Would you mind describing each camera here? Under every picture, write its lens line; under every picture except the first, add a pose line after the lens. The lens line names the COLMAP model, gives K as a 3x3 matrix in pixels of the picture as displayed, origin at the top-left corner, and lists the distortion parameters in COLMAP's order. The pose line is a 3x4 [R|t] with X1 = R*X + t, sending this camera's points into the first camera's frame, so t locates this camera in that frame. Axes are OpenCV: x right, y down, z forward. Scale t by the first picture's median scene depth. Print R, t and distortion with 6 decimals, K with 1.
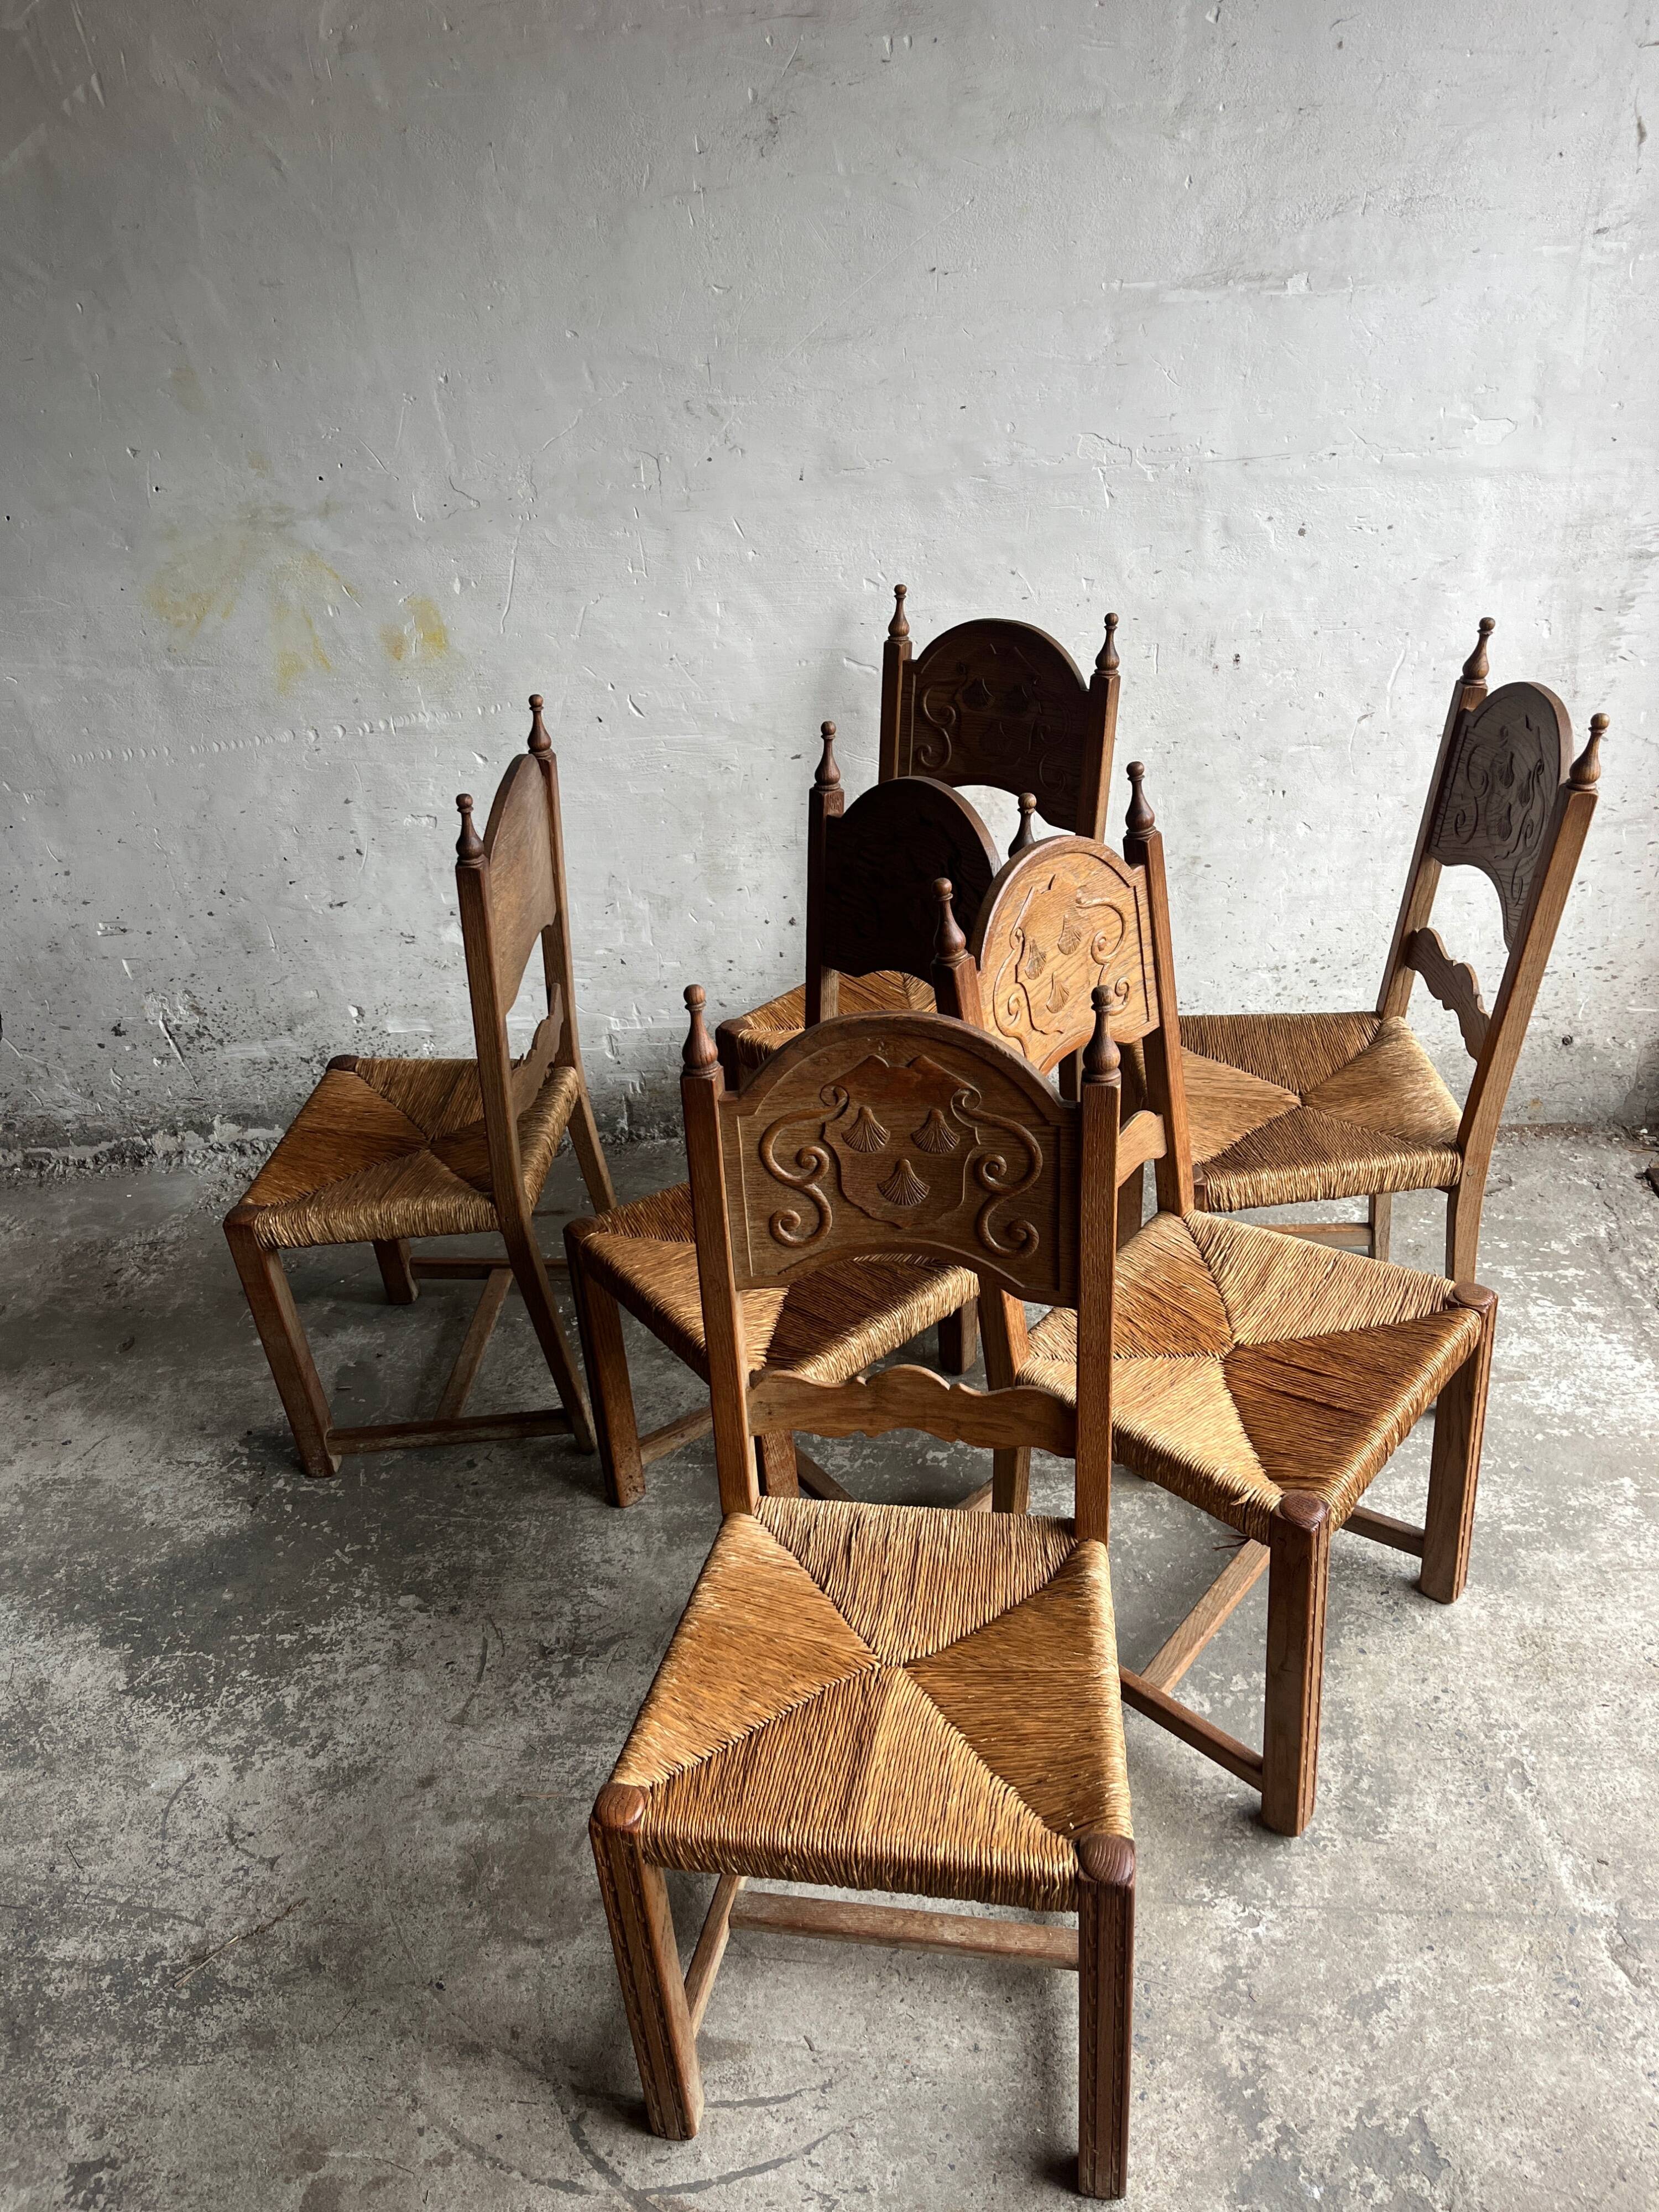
lens RADIAL K [[1670.8, 0, 813.3], [0, 1670.8, 1106.5], [0, 0, 1]] dist [0.058636, -0.094426]
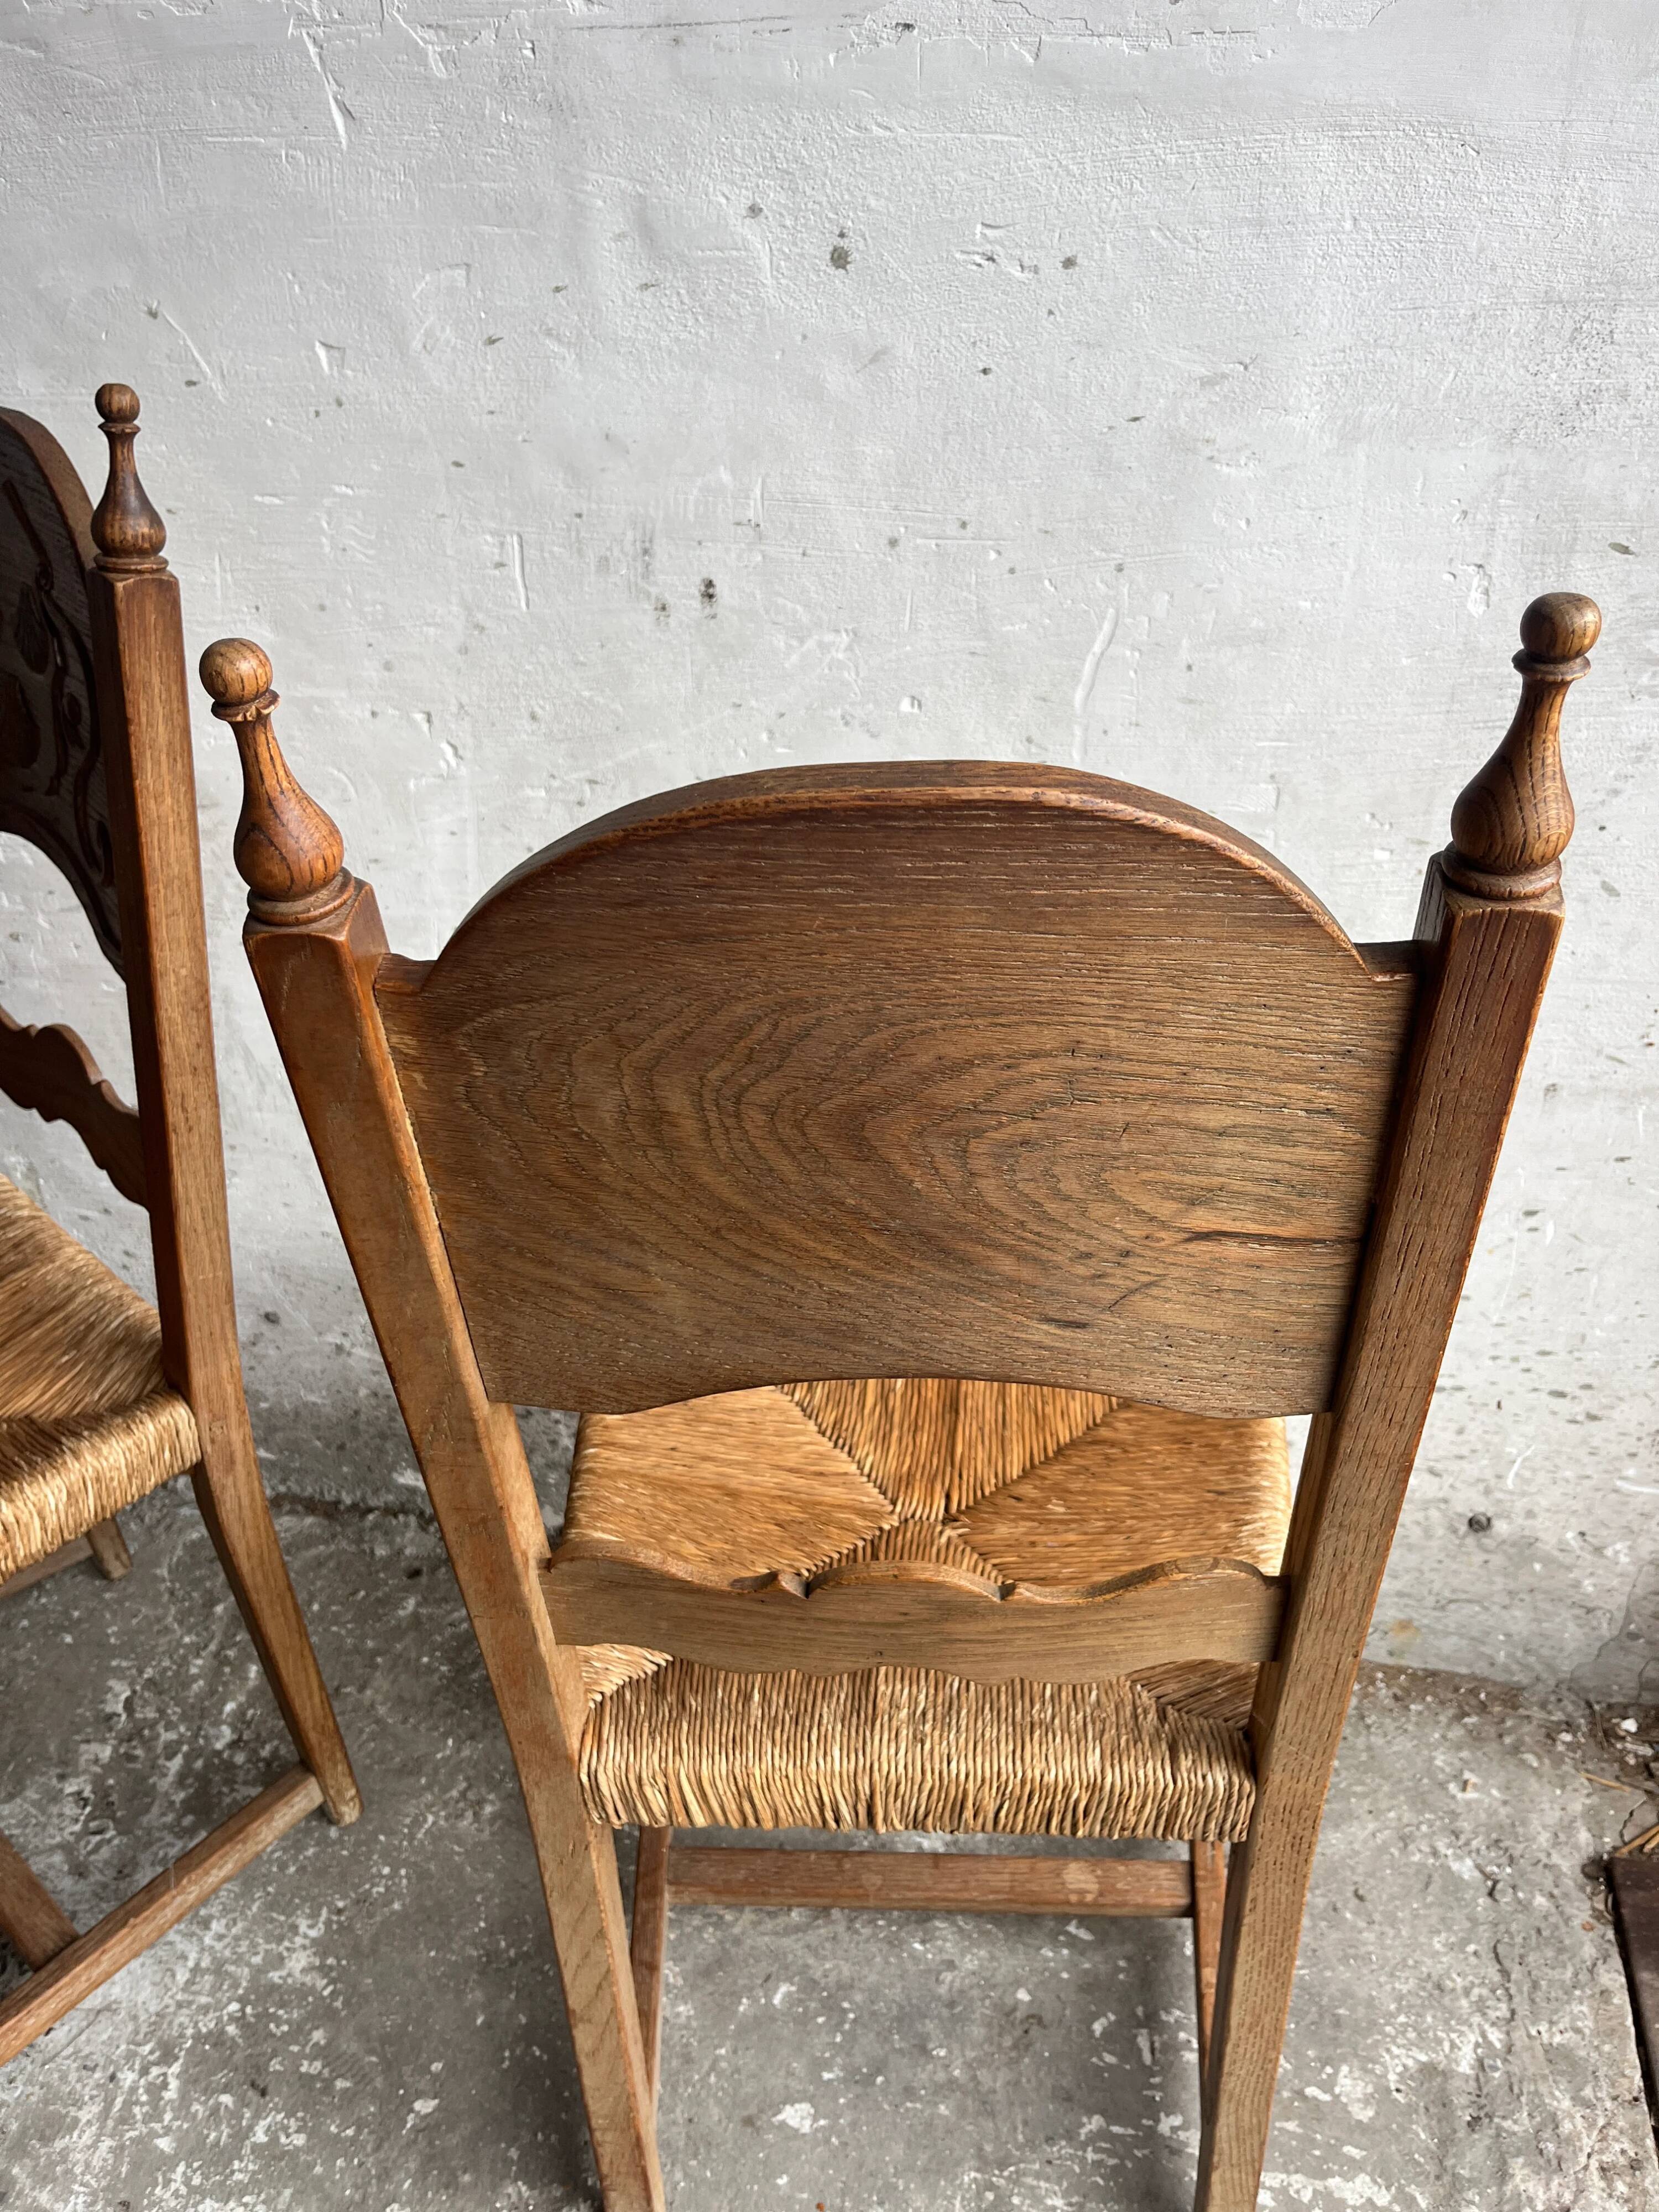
lens RADIAL K [[1670.8, 0, 837.7], [0, 1670.8, 1143.0], [0, 0, 1]] dist [0.058636, -0.094426]
pose [[0.992122, 0.115122, -0.049407, 0.338837], [-0.113876, 0.993119, 0.027332, -0.159672], [0.052214, -0.021490, 0.998405, 0.636689]]
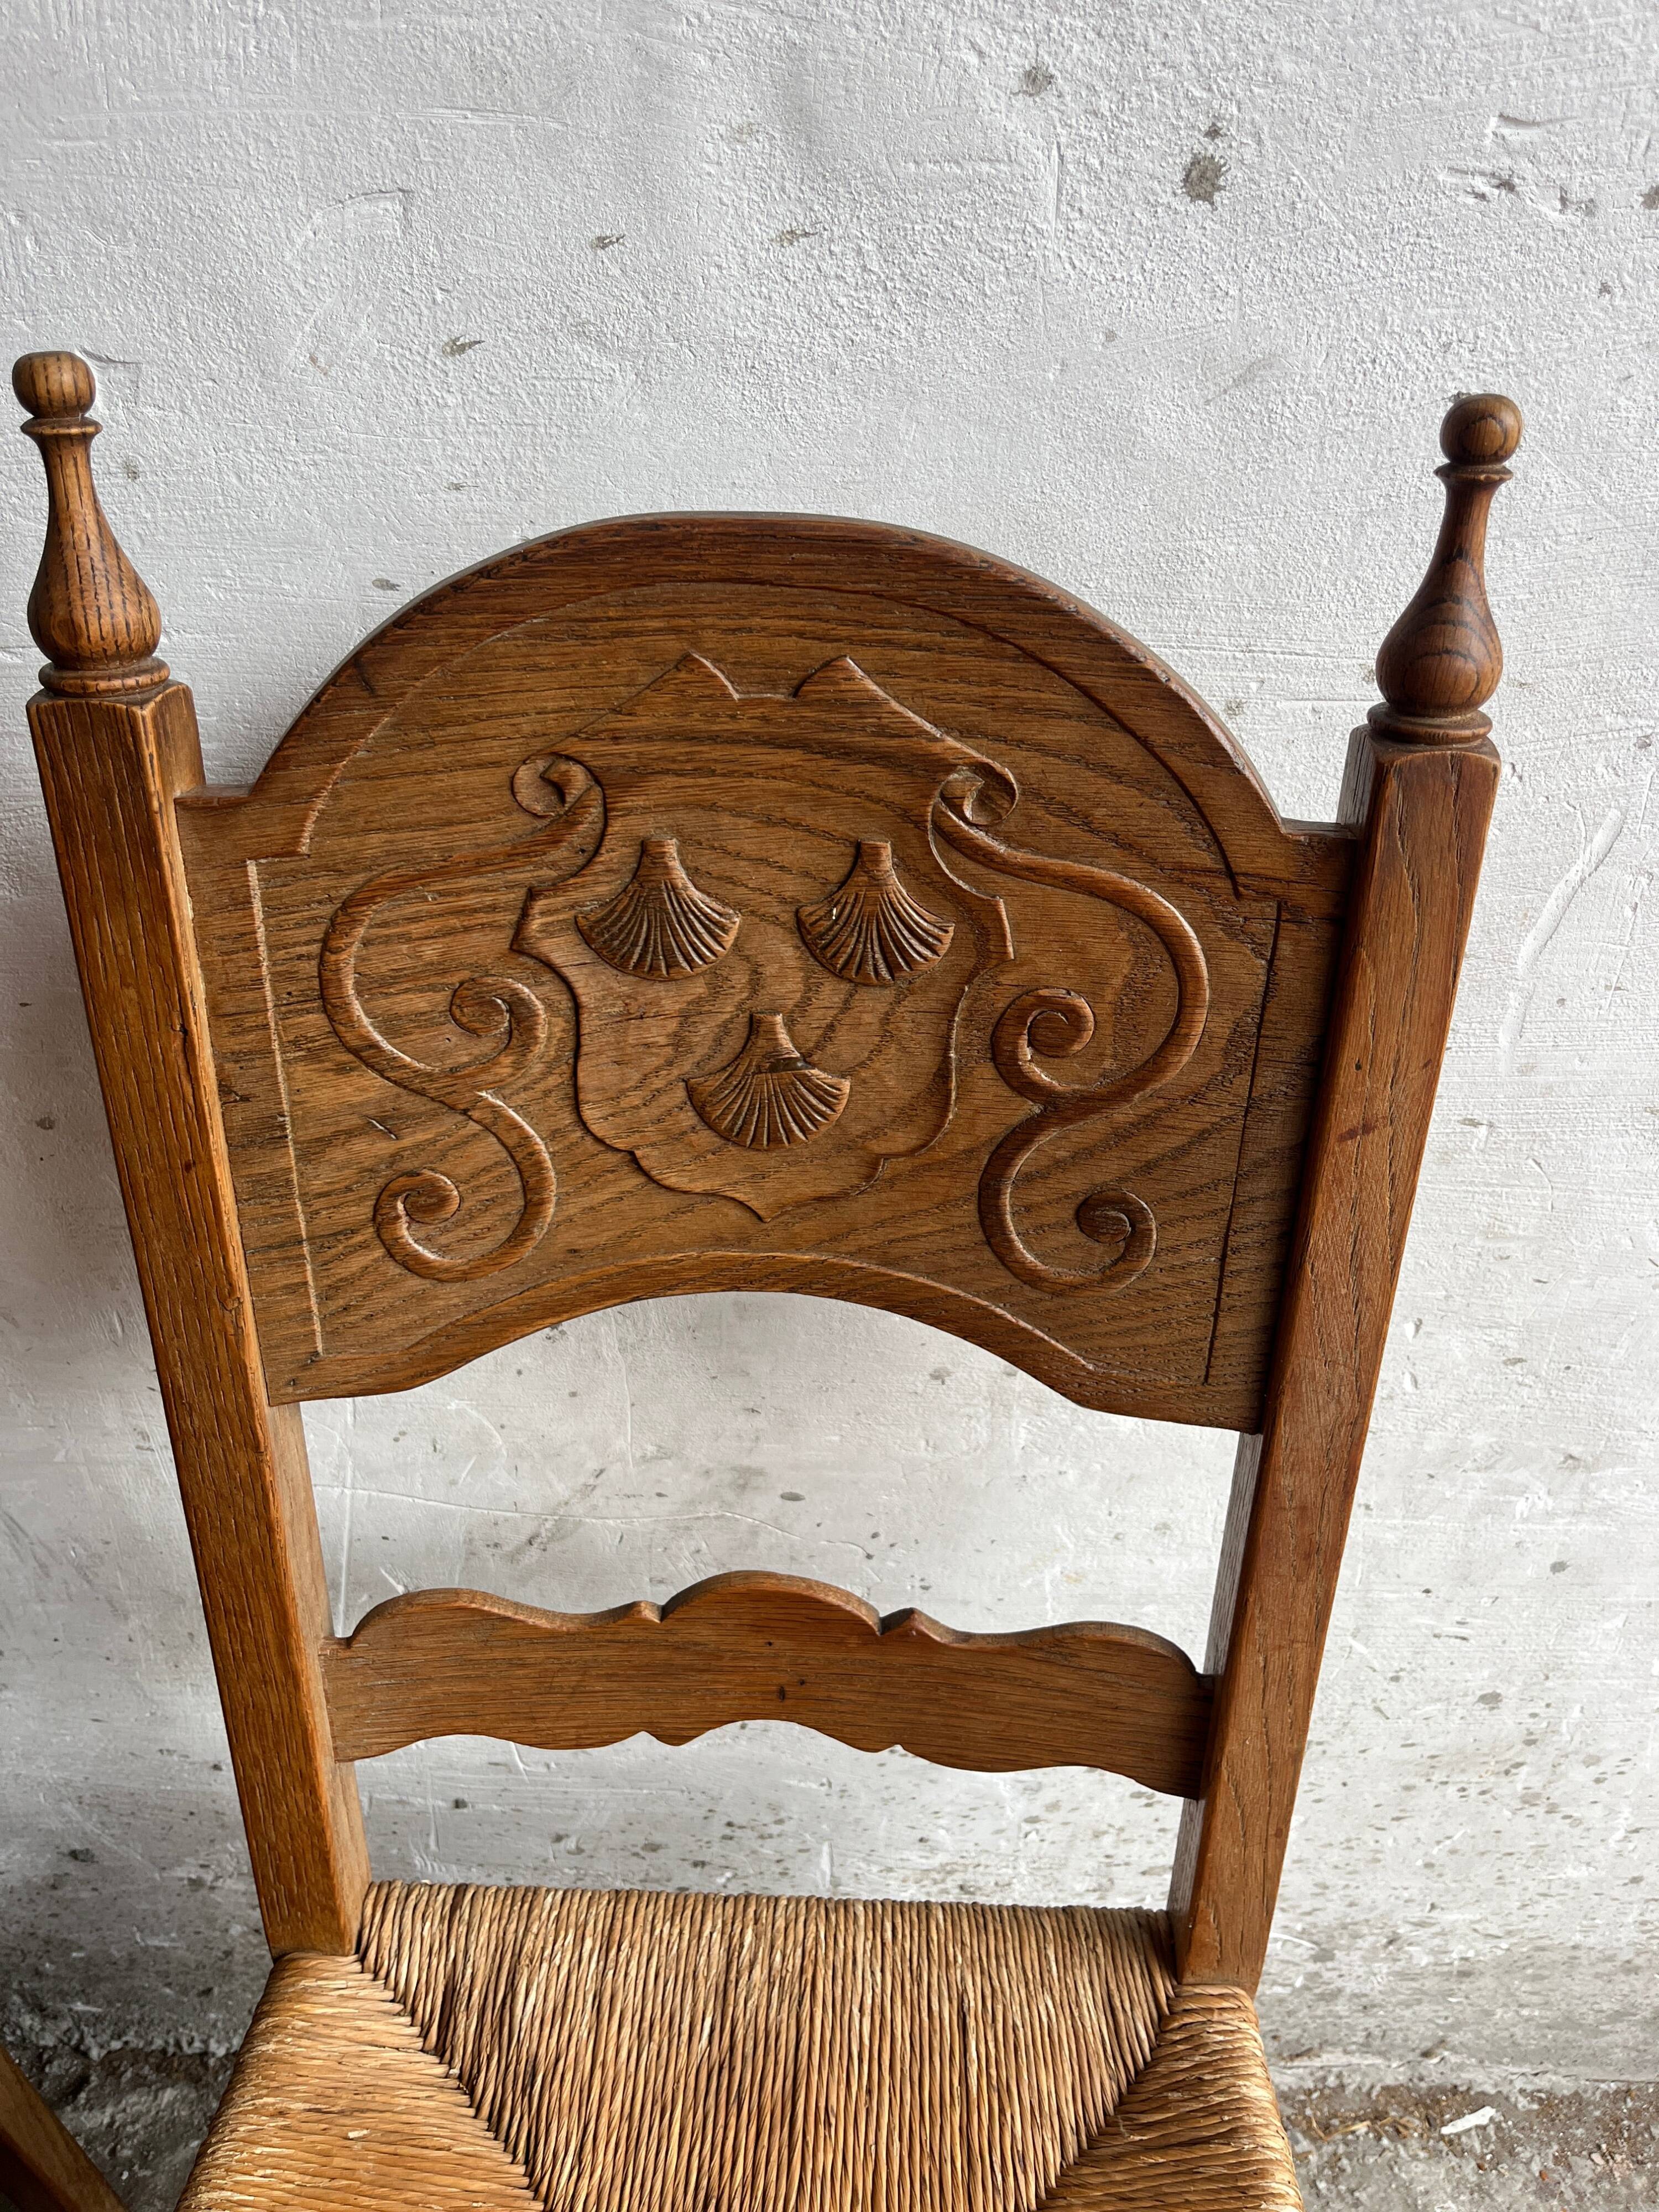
lens RADIAL K [[1670.8, 0, 828.0], [0, 1670.8, 1116.2], [0, 0, 1]] dist [0.058636, -0.094426]
pose [[0.993061, 0.027941, 0.114234, 0.236823], [-0.035324, 0.997380, 0.063131, -0.254968], [-0.112171, -0.066728, 0.991446, 0.834542]]
